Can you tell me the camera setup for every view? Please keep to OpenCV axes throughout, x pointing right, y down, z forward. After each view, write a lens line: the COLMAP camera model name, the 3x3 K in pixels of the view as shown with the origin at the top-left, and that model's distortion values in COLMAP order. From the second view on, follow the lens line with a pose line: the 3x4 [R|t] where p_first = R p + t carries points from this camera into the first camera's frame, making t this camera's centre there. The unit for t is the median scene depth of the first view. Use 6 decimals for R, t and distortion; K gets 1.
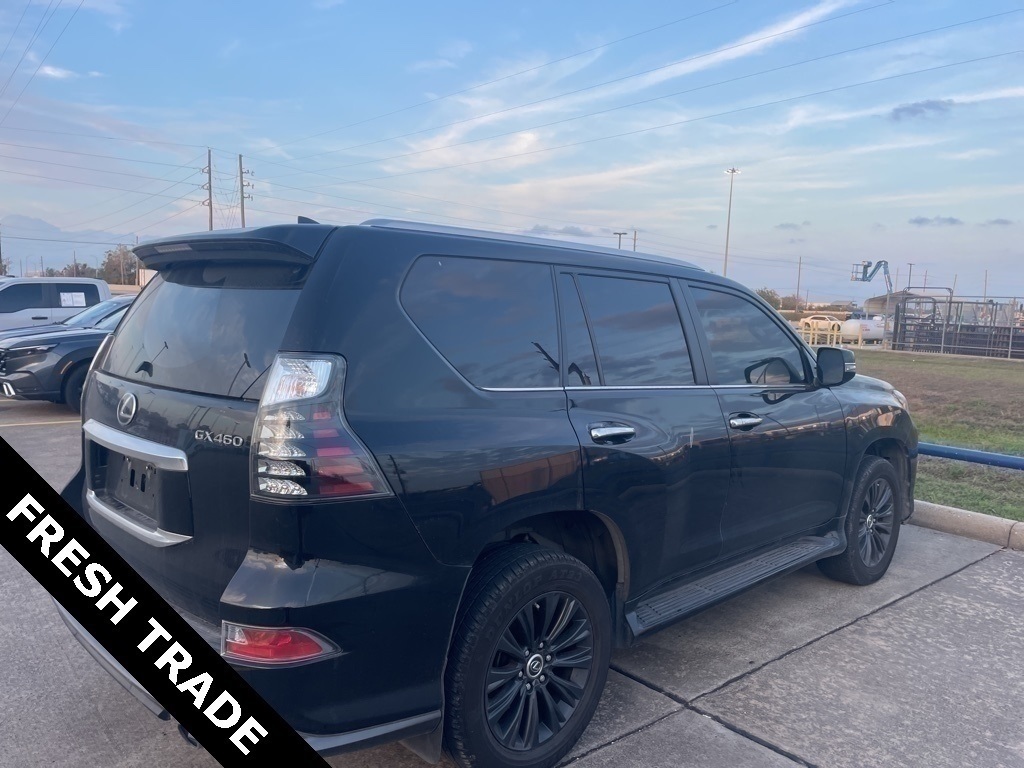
lens RADIAL K [[806.3, 0, 512.0], [0, 806.3, 384.0], [0, 0, 1]] dist [0.097541, -0.130629]
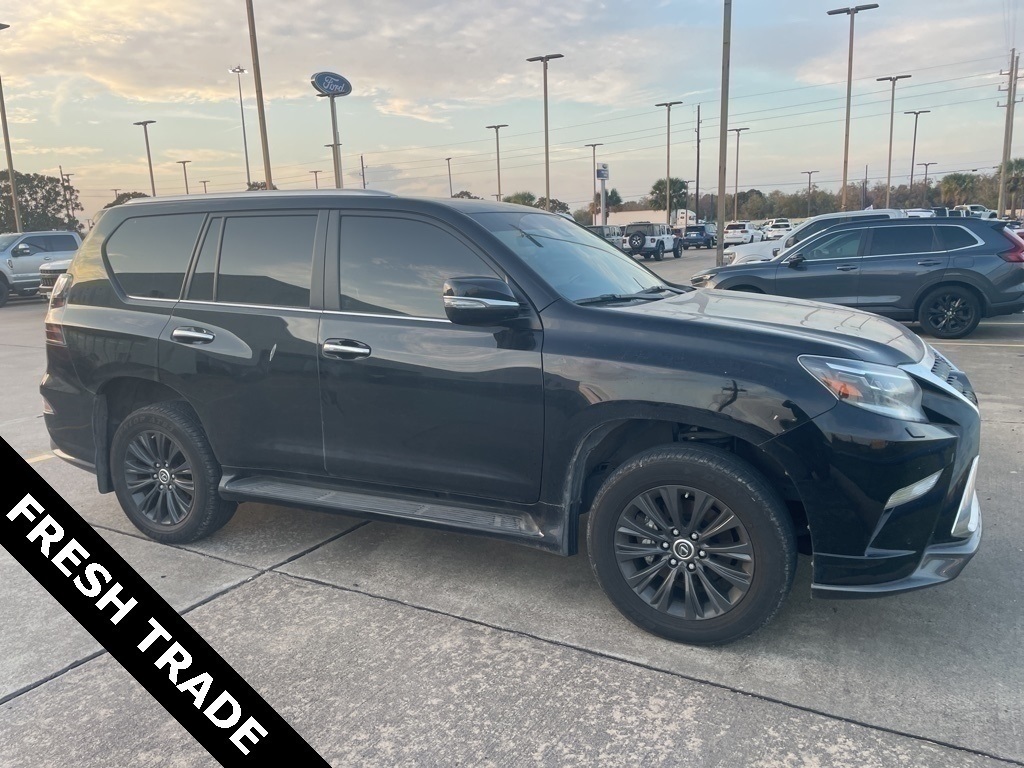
lens RADIAL K [[806.3, 0, 512.0], [0, 806.3, 384.0], [0, 0, 1]] dist [0.097541, -0.130629]
pose [[0.295069, 0.130393, -0.946537, 1.642410], [-0.050545, 0.991387, 0.120815, -0.053026], [0.954138, 0.012194, 0.299118, 1.128691]]
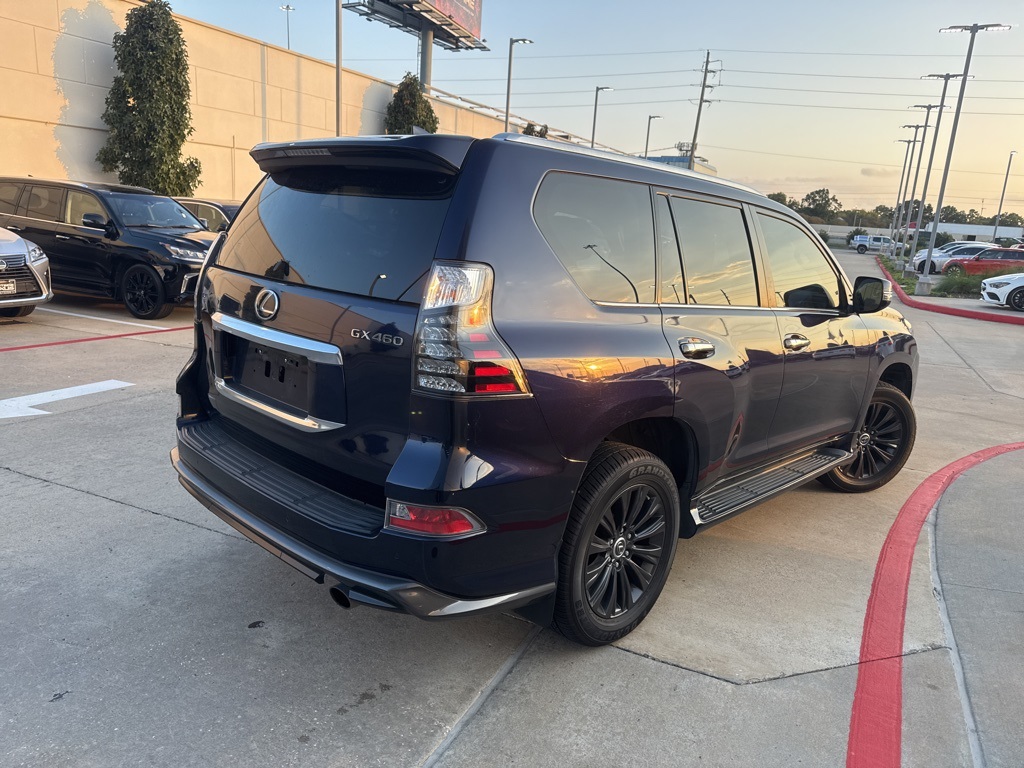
lens RADIAL K [[804.7, 0, 513.0], [0, 804.7, 398.2], [0, 0, 1]] dist [0.000105, -0.002731]
pose [[0.997788, 0.043551, 0.050220, -0.176130], [-0.049692, 0.990484, 0.128341, 0.000068], [-0.044153, -0.130552, 0.990458, -0.067828]]
